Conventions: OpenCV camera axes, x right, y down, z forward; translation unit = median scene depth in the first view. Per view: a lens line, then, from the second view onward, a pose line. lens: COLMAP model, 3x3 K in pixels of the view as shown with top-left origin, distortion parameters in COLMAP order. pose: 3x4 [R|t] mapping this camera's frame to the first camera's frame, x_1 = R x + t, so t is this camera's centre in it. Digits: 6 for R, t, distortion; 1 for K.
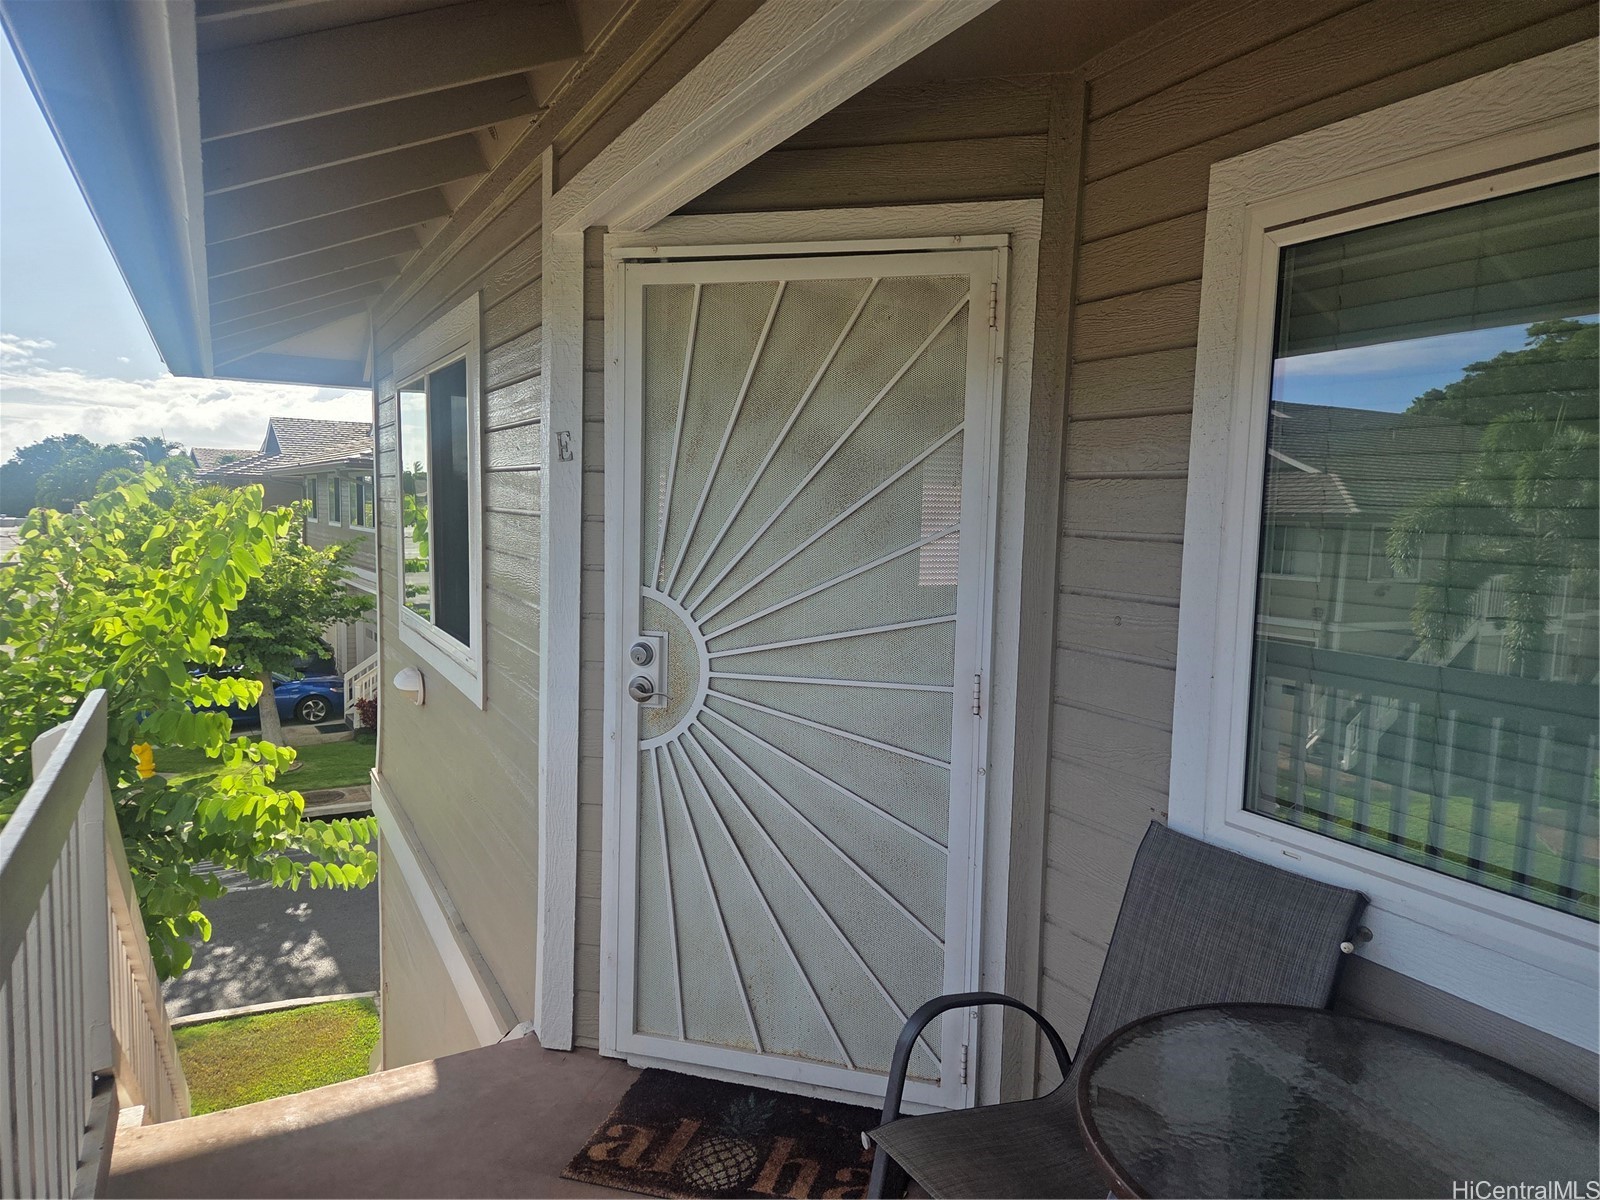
lens RADIAL K [[1057.7, 0, 800.0], [0, 1057.7, 600.0], [0, 0, 1]] dist [0.075575, -0.059082]
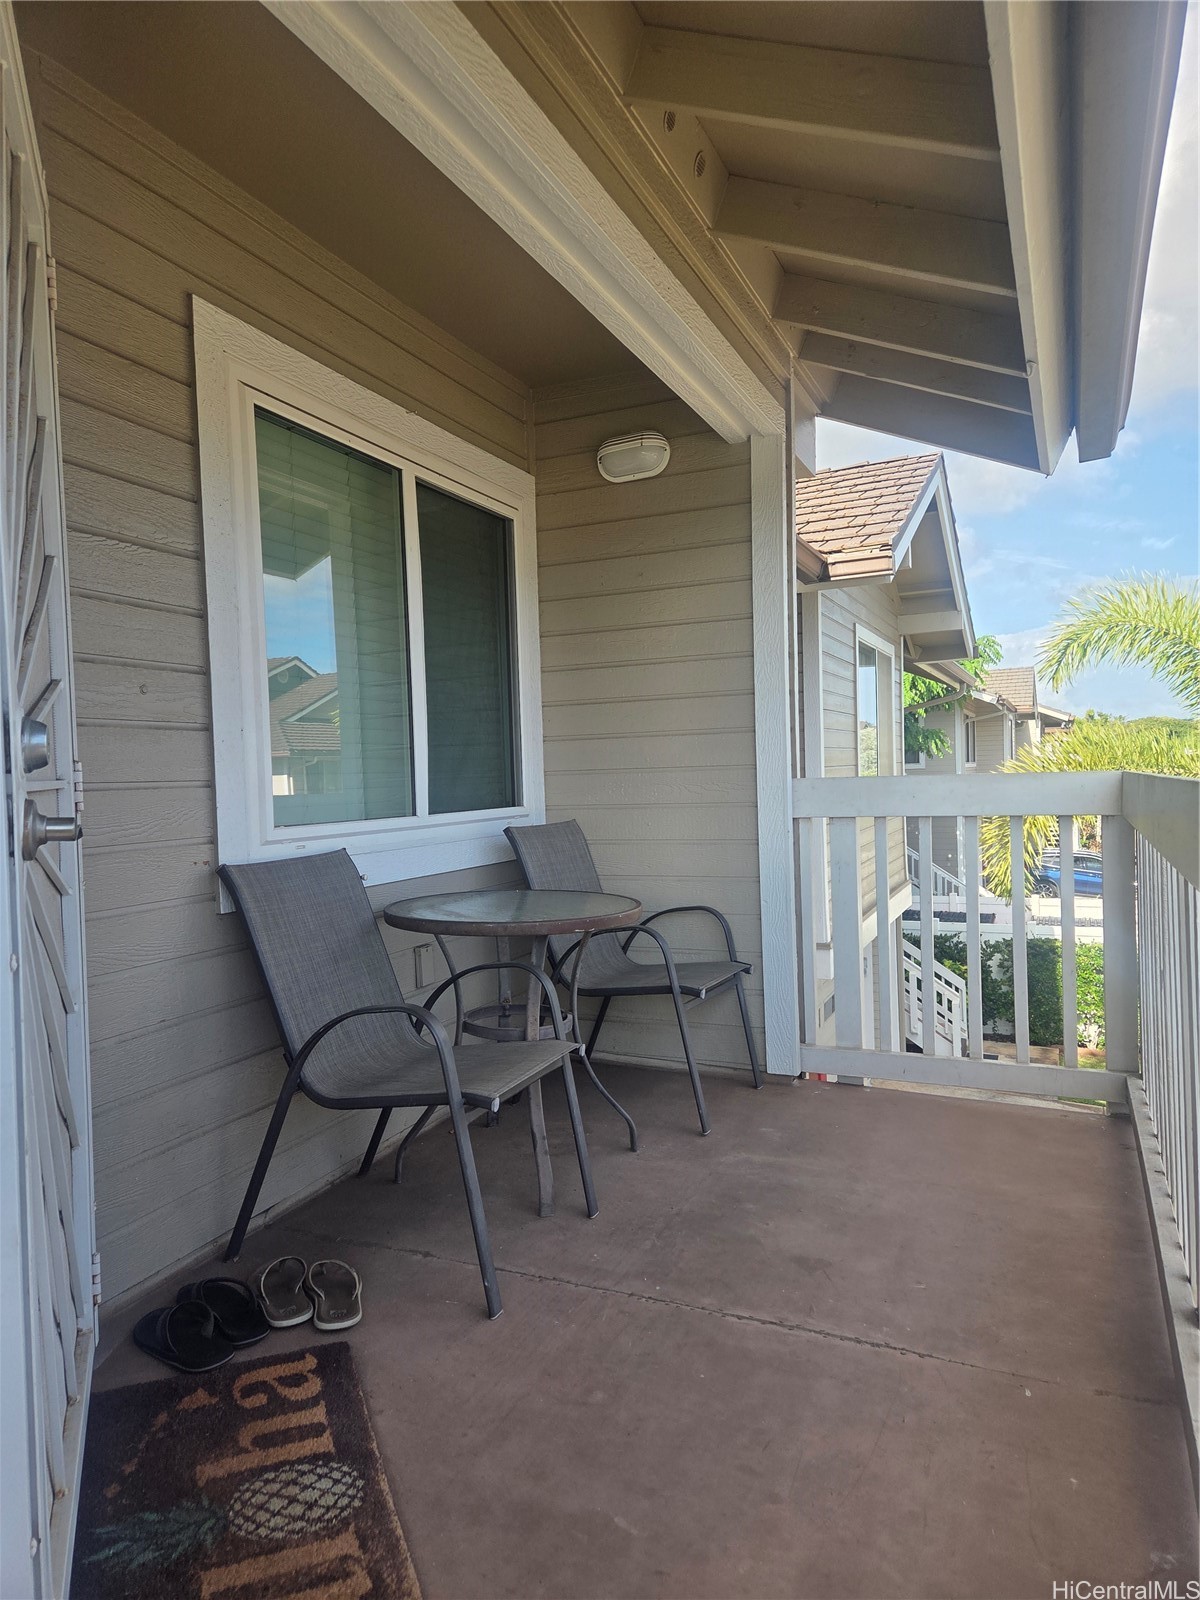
lens RADIAL K [[1057.7, 0, 567.8], [0, 1057.7, 794.9], [0, 0, 1]] dist [0.075575, -0.059082]
pose [[-0.589700, -0.016485, 0.807454, -0.705188], [0.097085, 0.991095, 0.091137, 0.061475], [-0.801765, 0.132136, -0.582849, 1.220771]]
